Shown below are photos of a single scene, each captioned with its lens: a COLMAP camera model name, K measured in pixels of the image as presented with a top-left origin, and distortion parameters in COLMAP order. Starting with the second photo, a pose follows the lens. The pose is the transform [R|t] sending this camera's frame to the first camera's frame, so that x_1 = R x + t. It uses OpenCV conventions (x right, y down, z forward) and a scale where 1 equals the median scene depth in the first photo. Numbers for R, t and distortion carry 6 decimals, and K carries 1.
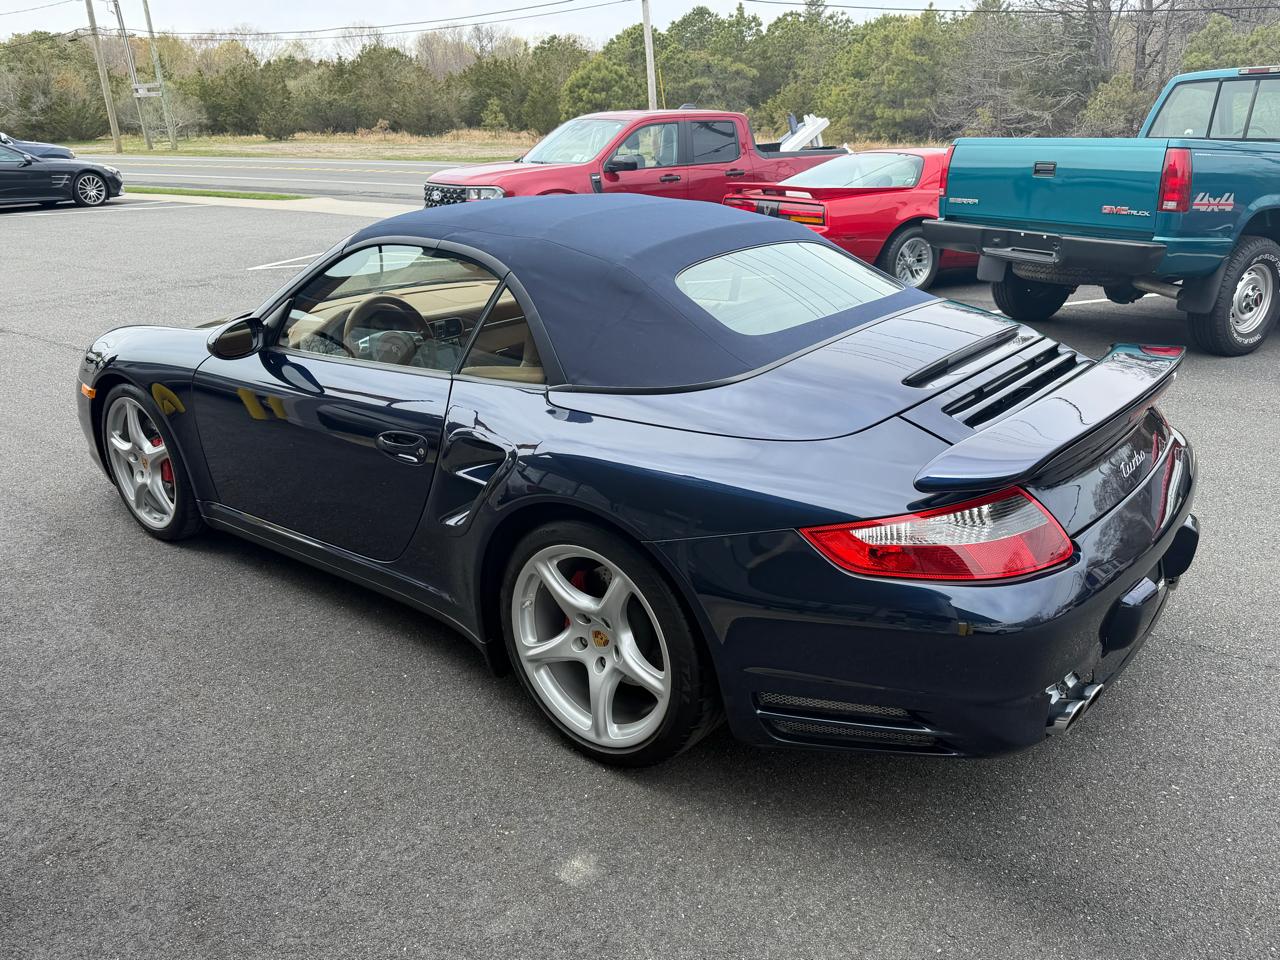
lens RADIAL K [[961.3, 0, 647.0], [0, 961.3, 485.5], [0, 0, 1]] dist [0.109461, -0.203190]
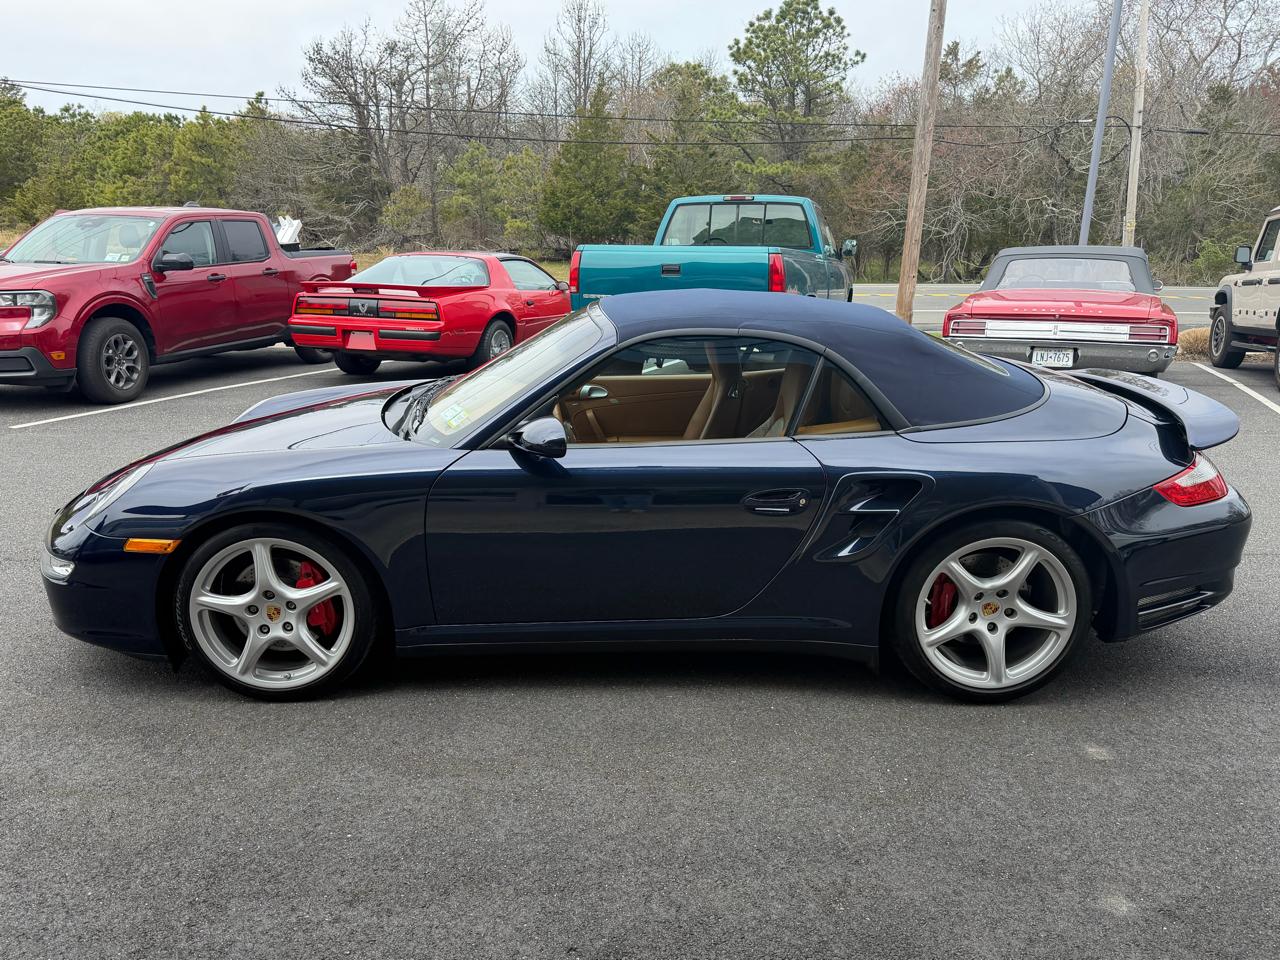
lens RADIAL K [[961.3, 0, 647.0], [0, 961.3, 485.5], [0, 0, 1]] dist [0.109461, -0.203190]
pose [[0.766891, -0.143050, 0.625631, -0.330881], [0.201891, 0.979123, -0.023601, -0.019358], [-0.609194, 0.144409, 0.779762, 0.056990]]
